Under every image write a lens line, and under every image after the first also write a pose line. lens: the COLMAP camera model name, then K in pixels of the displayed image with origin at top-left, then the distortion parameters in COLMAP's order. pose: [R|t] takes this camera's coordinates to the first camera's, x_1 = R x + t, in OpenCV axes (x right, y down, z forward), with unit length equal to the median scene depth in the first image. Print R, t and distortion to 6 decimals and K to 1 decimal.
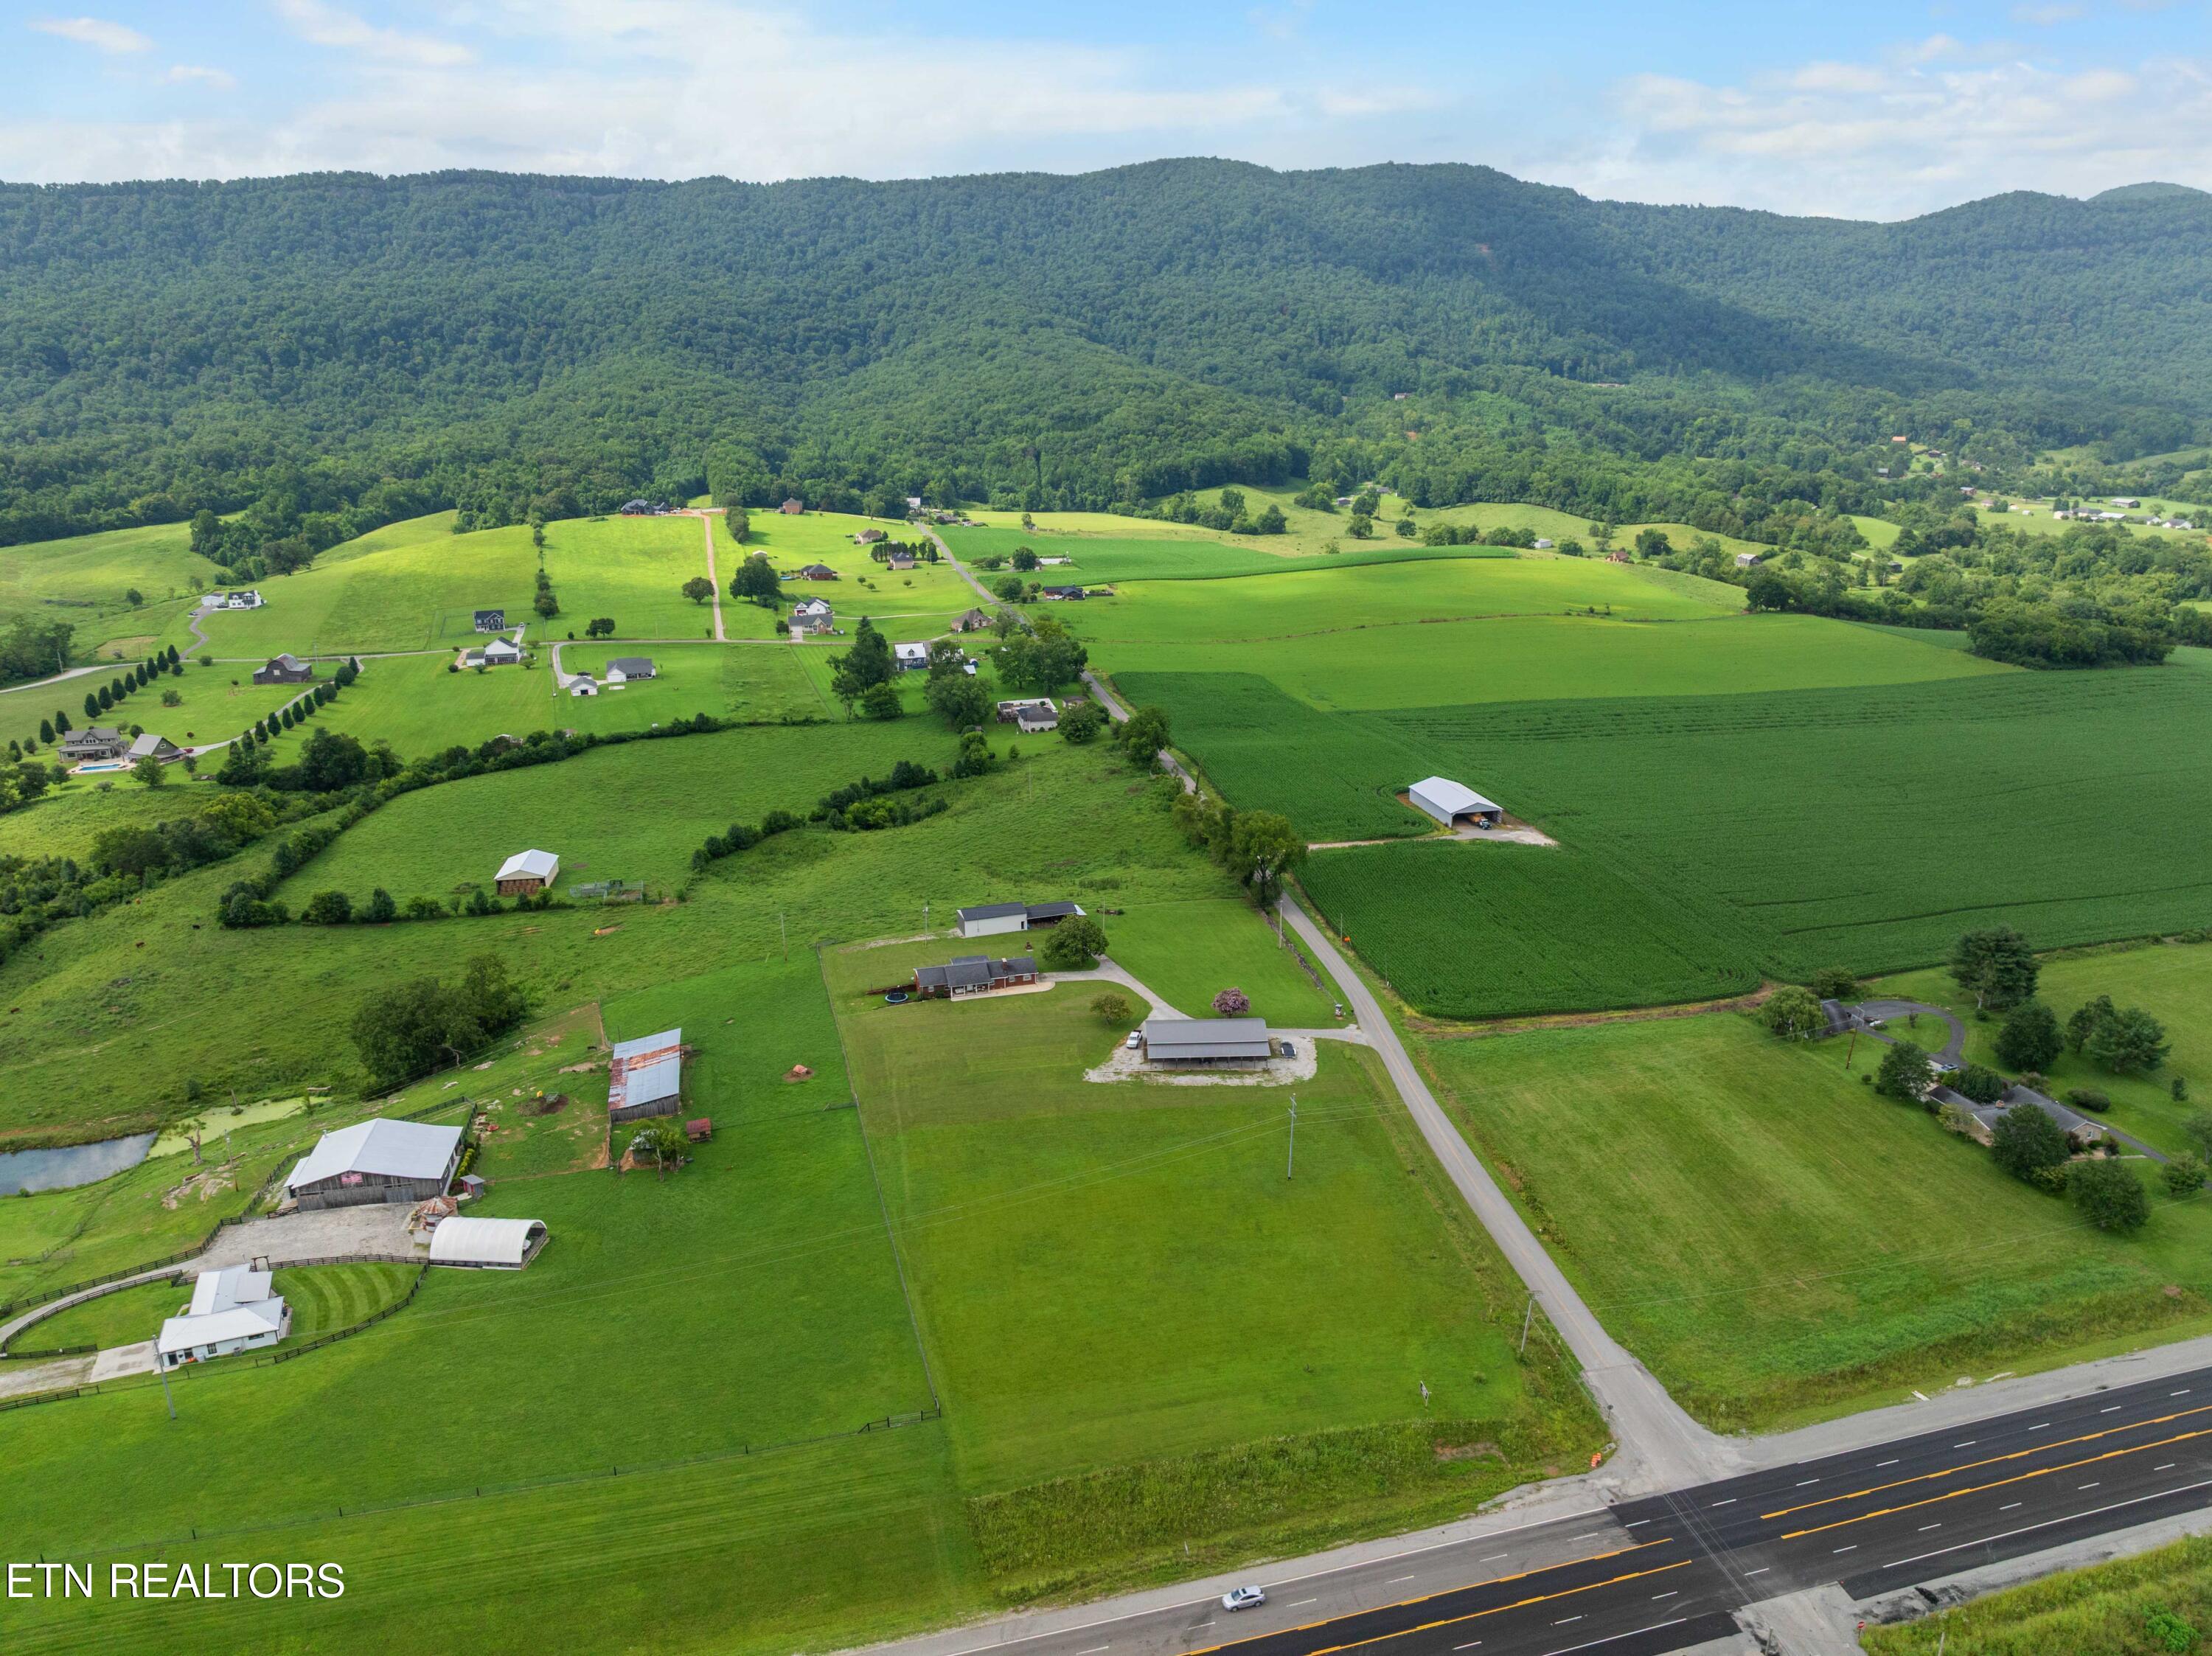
lens RADIAL K [[1562.2, 0, 1112.4], [0, 1562.2, 820.1], [0, 0, 1]] dist [-0.038246, -0.001551]
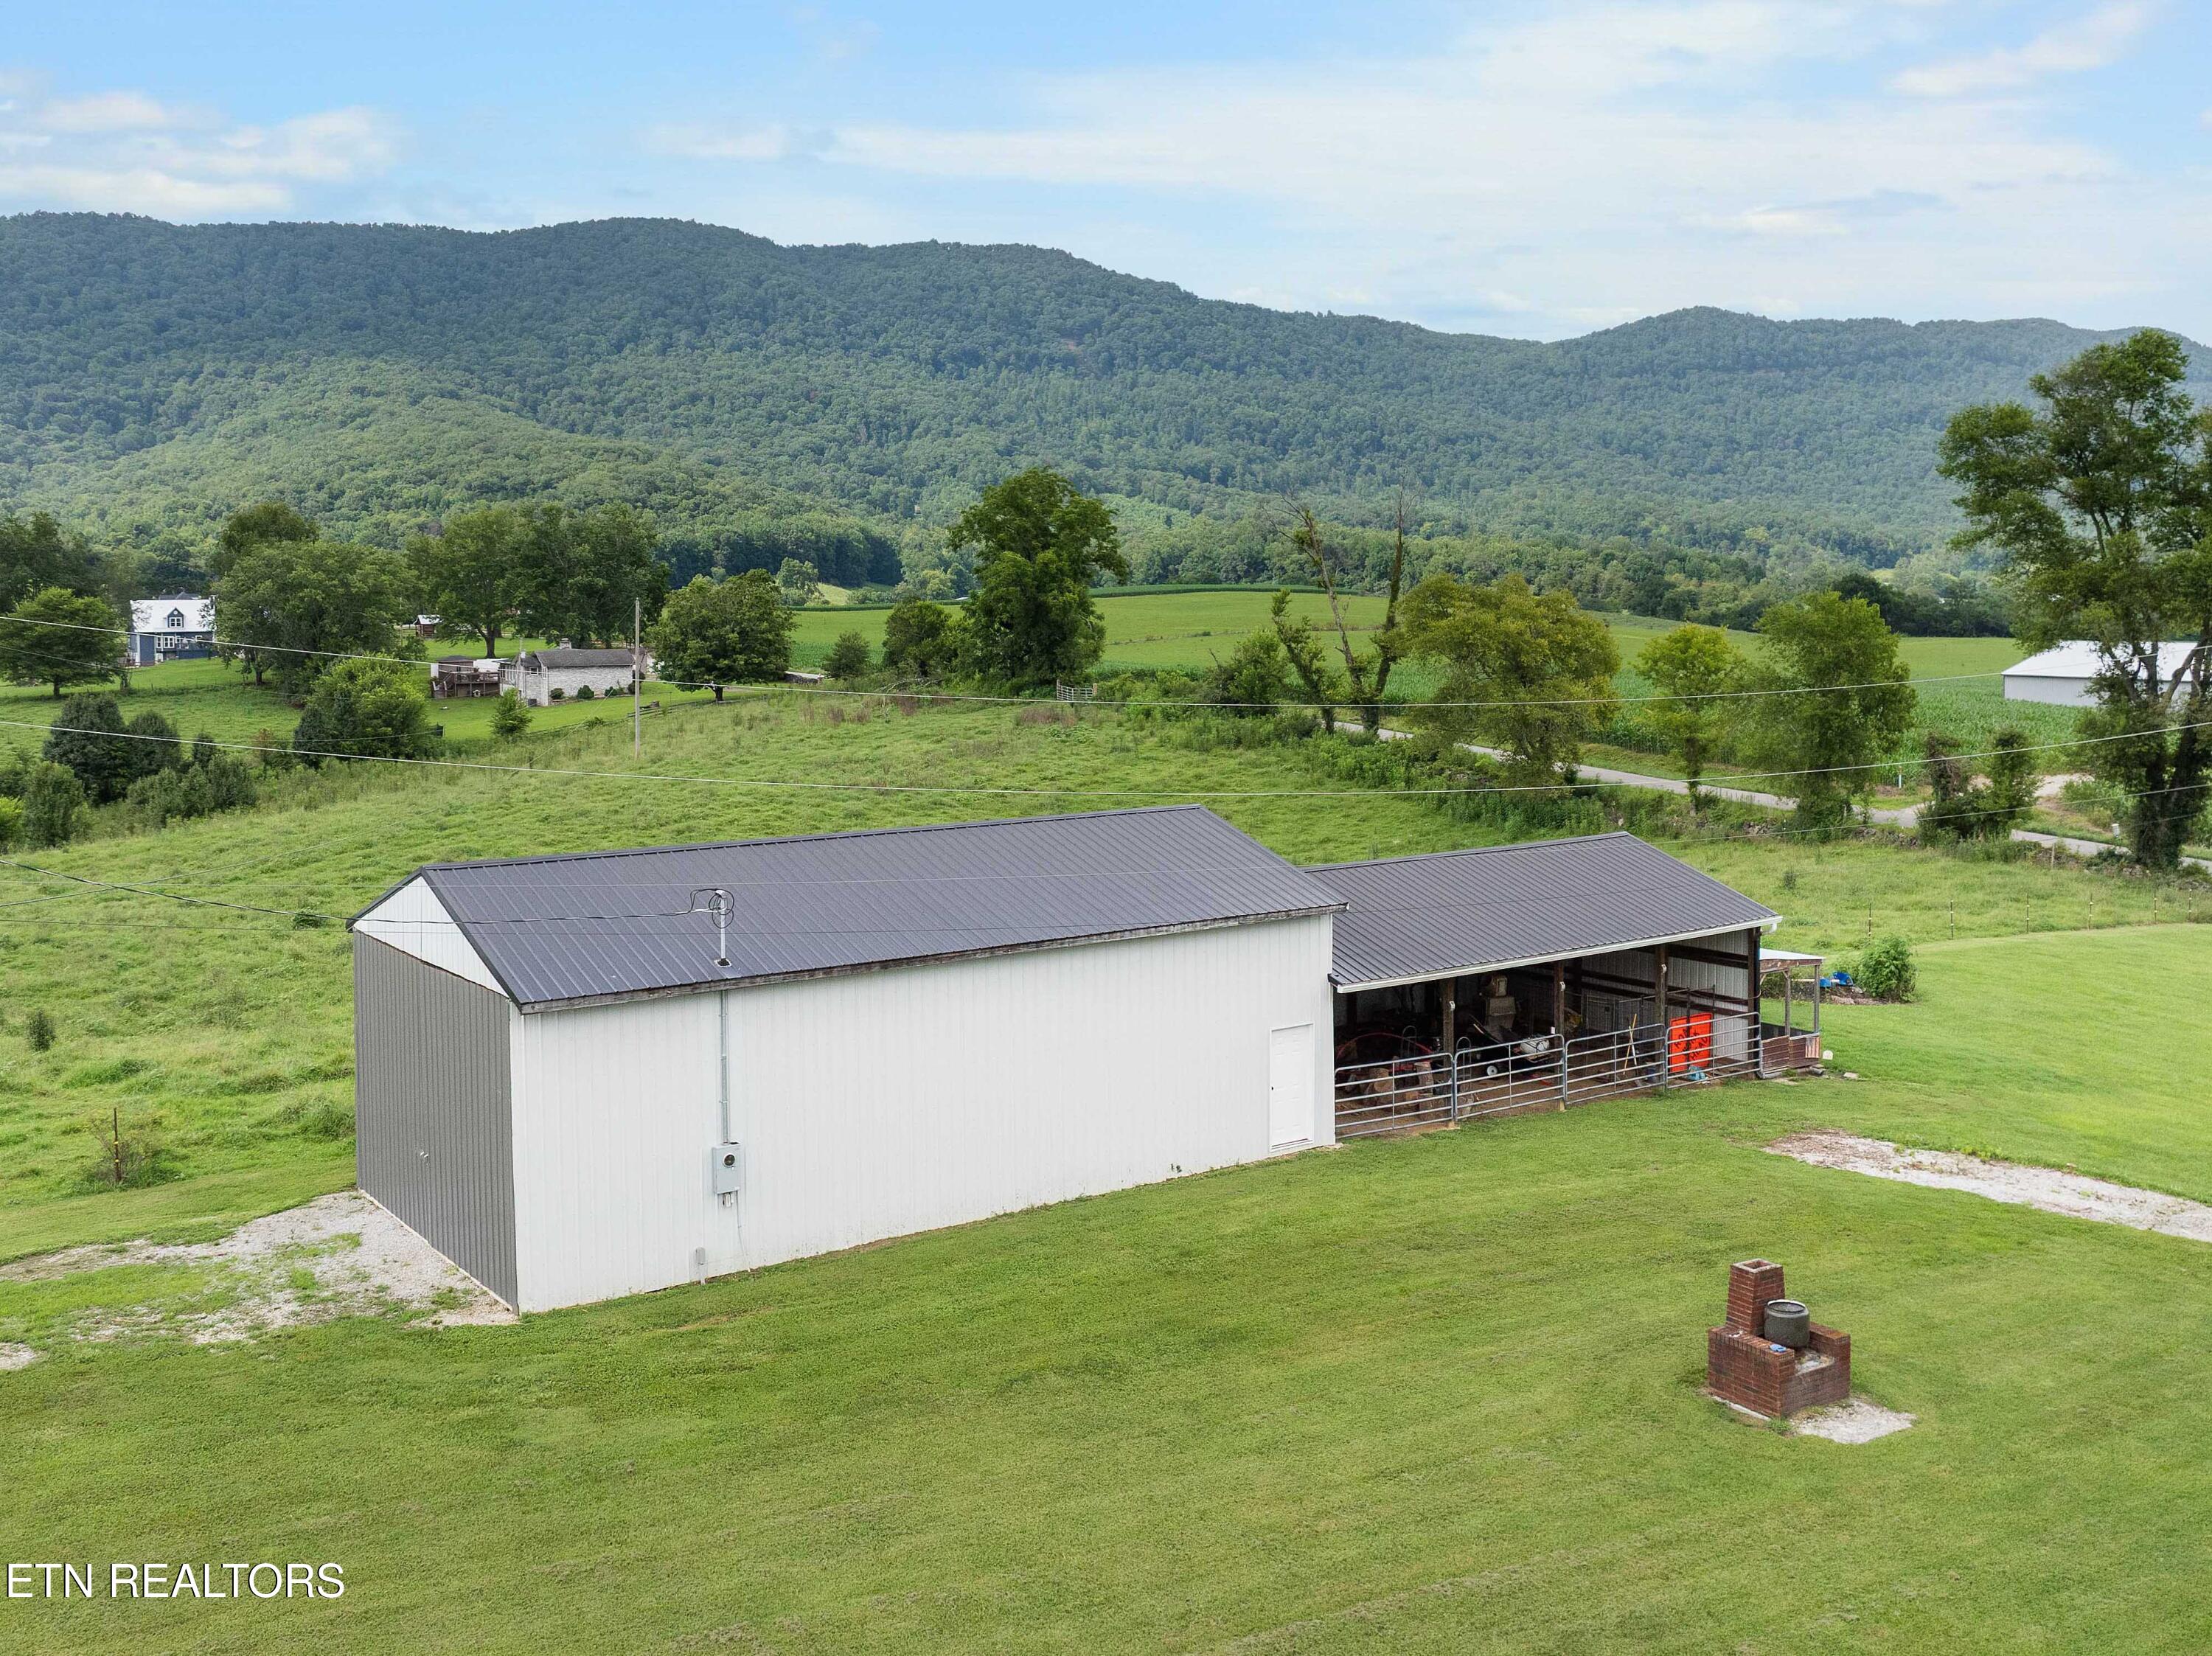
lens RADIAL K [[2063.4, 0, 1107.4], [0, 2063.4, 633.4], [0, 0, 1]] dist [-0.008331, -0.082877]
pose [[0.961159, 0.000009, 0.275996, -0.016942], [0.072265, 0.965105, -0.251695, 0.012899], [-0.266367, 0.261863, 0.927619, 0.164442]]
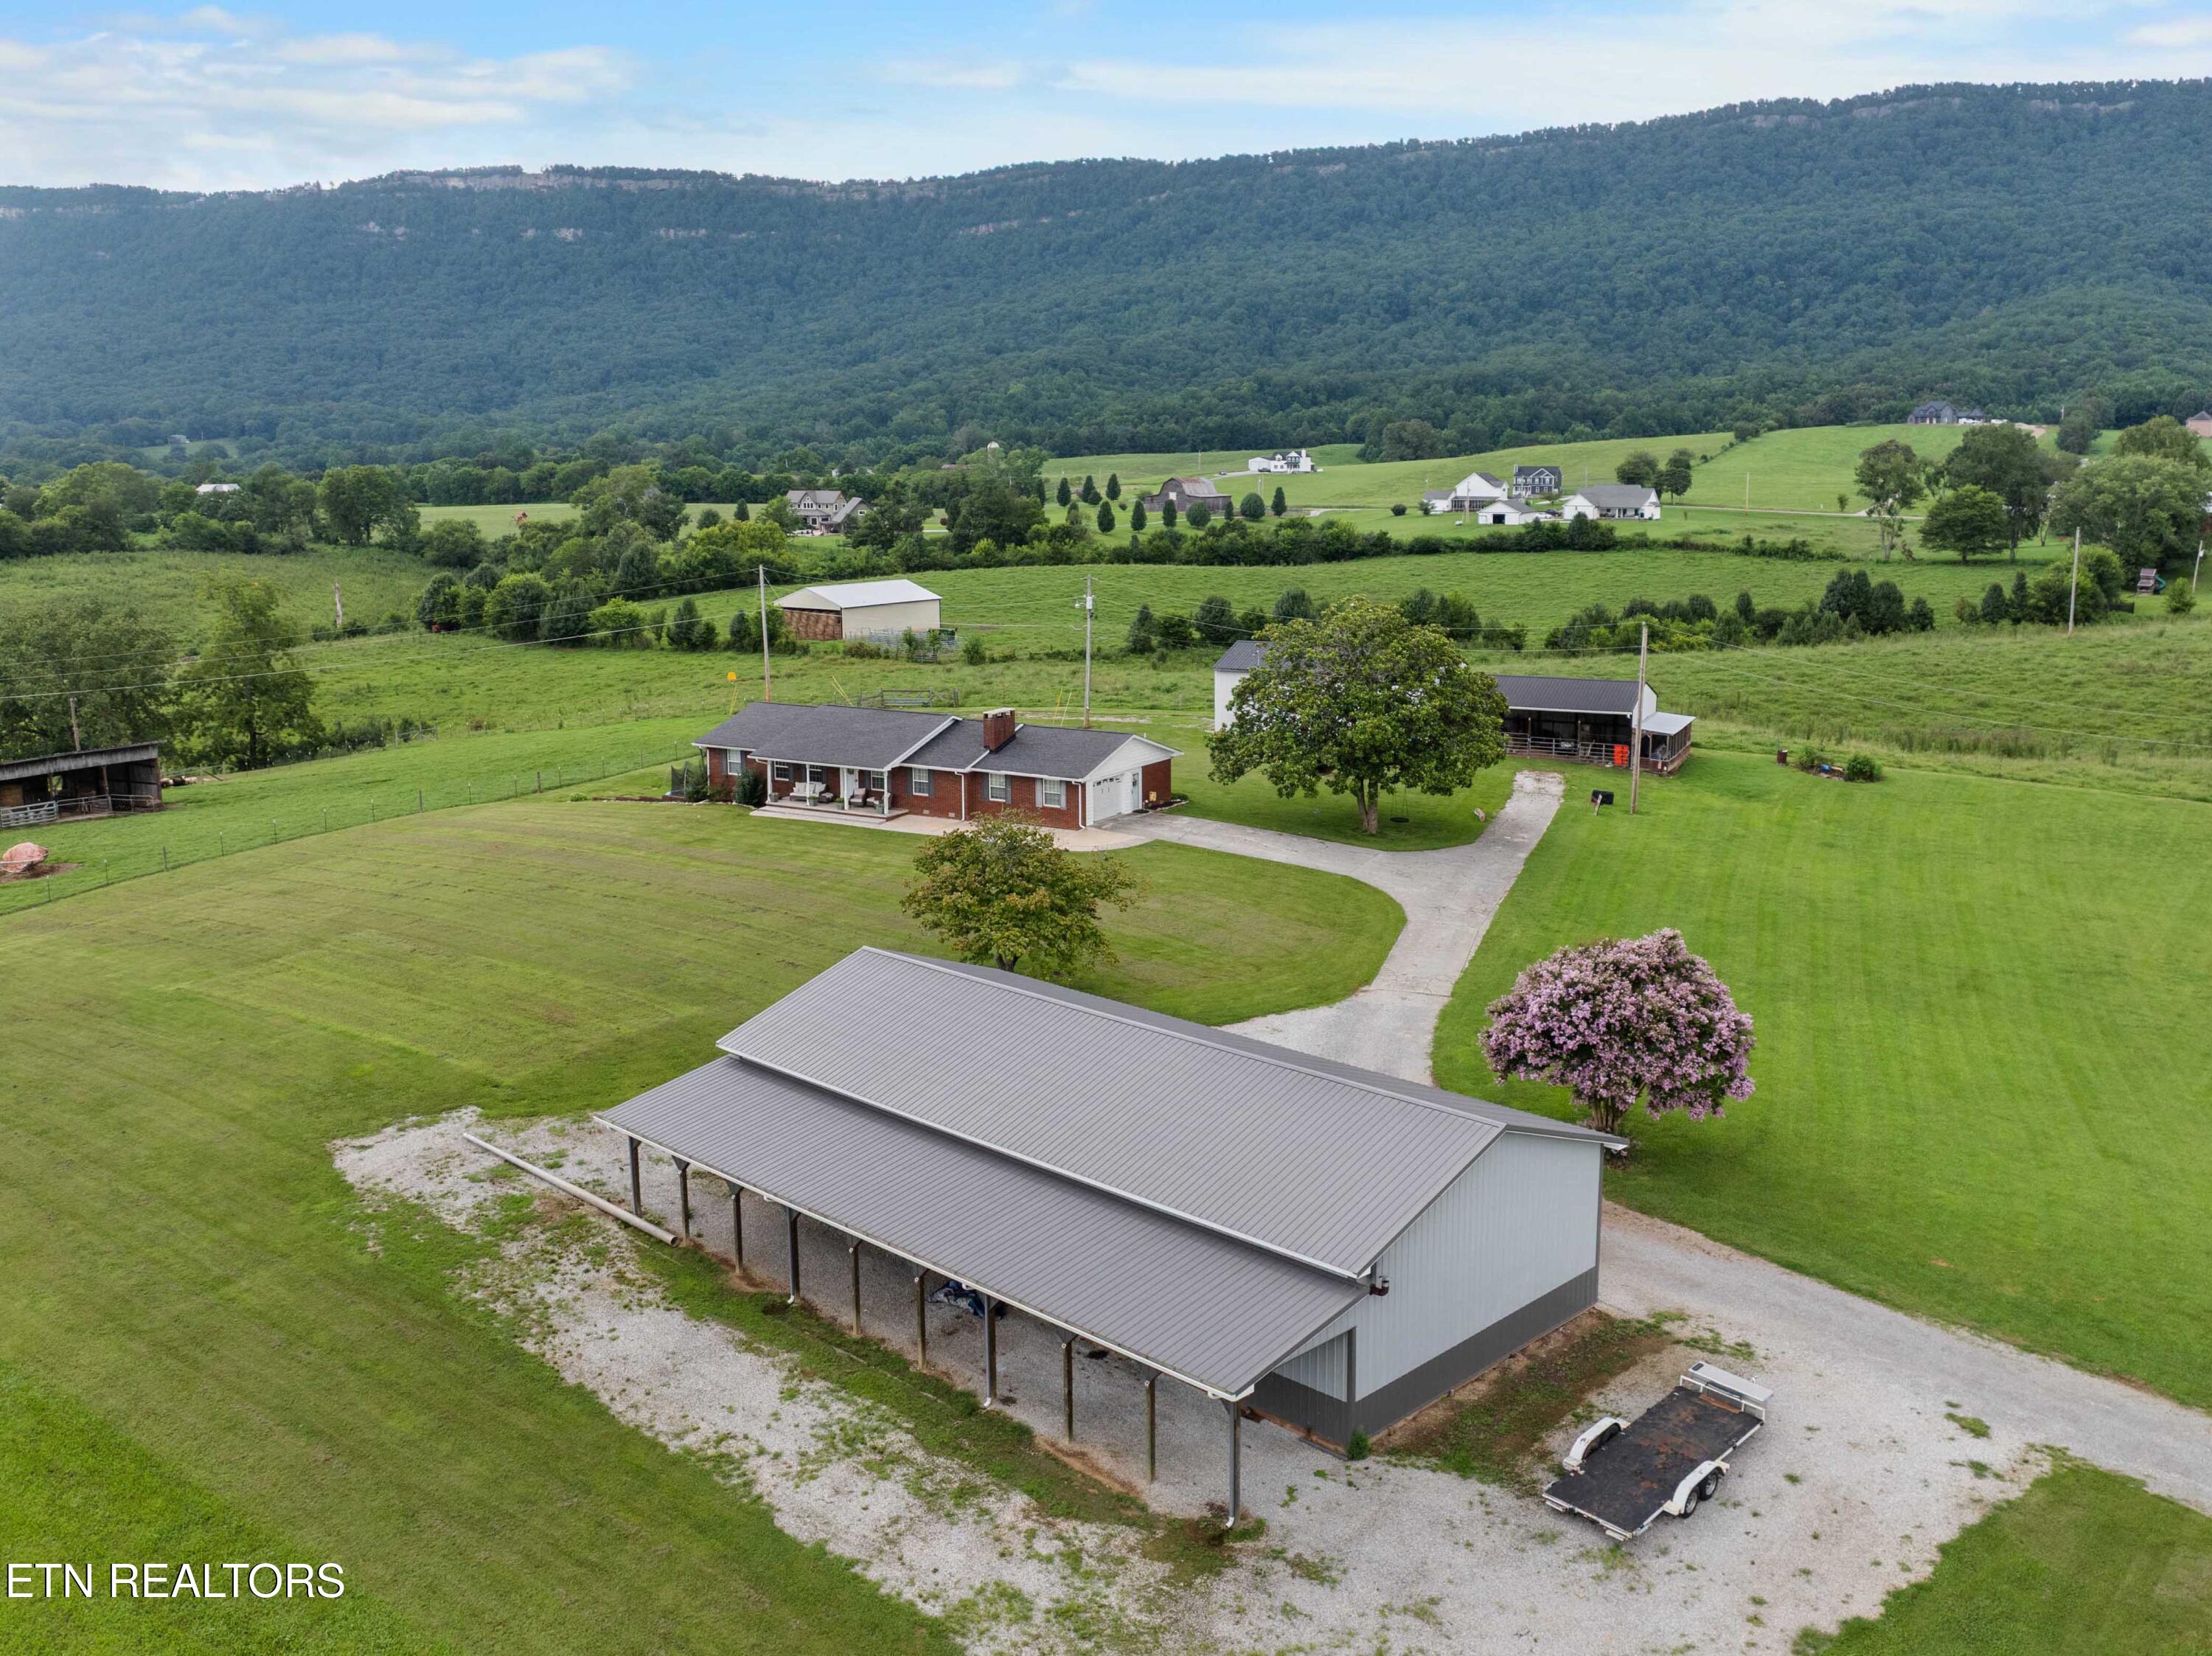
lens RADIAL K [[1952.0, 0, 1156.4], [0, 1952.0, 762.2], [0, 0, 1]] dist [-0.010157, -0.068795]
pose [[0.705098, 0.121696, -0.698589, 0.026828], [-0.199703, 0.979367, -0.030955, 0.016917], [0.680408, 0.161337, 0.714853, 0.132403]]
